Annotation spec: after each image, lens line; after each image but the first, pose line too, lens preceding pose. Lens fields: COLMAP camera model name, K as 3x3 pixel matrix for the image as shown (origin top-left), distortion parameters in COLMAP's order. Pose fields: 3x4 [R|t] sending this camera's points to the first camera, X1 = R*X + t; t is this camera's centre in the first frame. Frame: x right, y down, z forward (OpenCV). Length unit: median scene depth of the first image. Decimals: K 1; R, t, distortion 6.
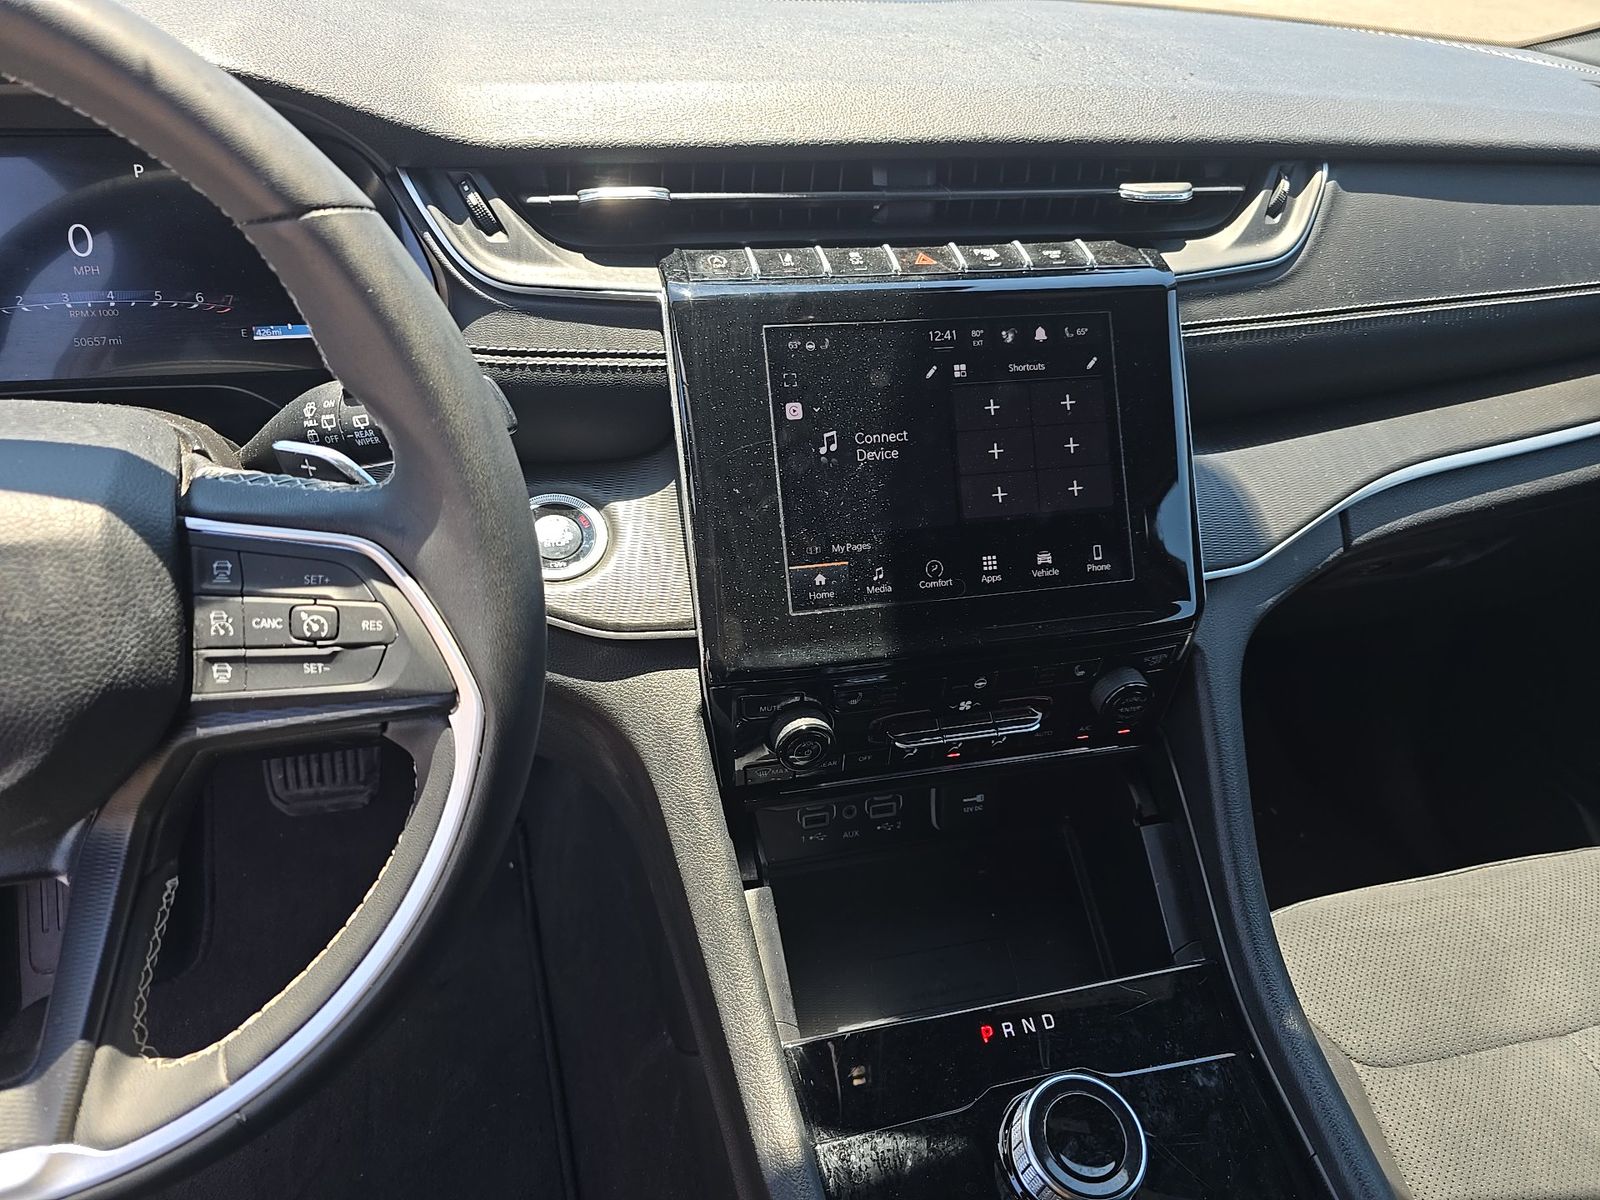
lens RADIAL K [[1074.7, 0, 794.4], [0, 1074.7, 593.0], [0, 0, 1]] dist [0.001624, -0.015632]
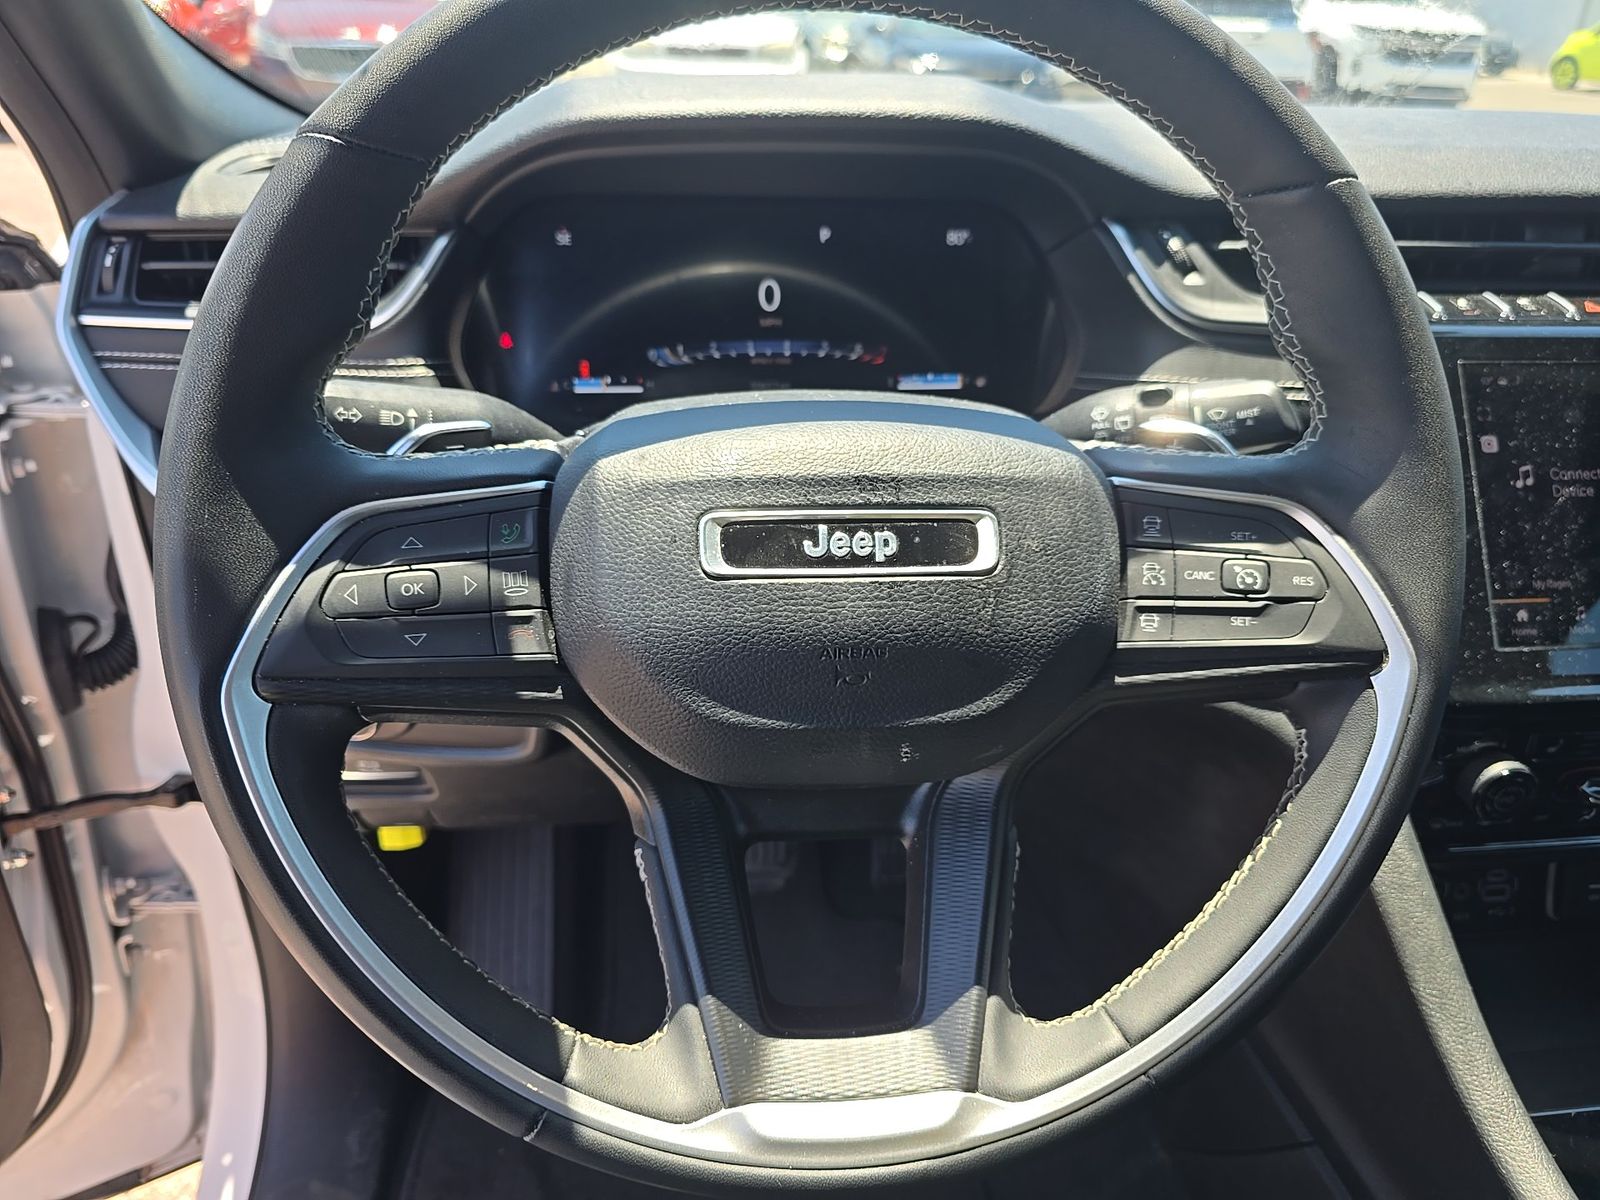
lens RADIAL K [[1074.7, 0, 795.4], [0, 1074.7, 584.8], [0, 0, 1]] dist [0.001624, -0.015632]
pose [[0.984139, 0.027857, -0.175198, -0.684305], [-0.054087, 0.987690, -0.146777, 0.207857], [0.168952, 0.153925, 0.973531, -0.071173]]
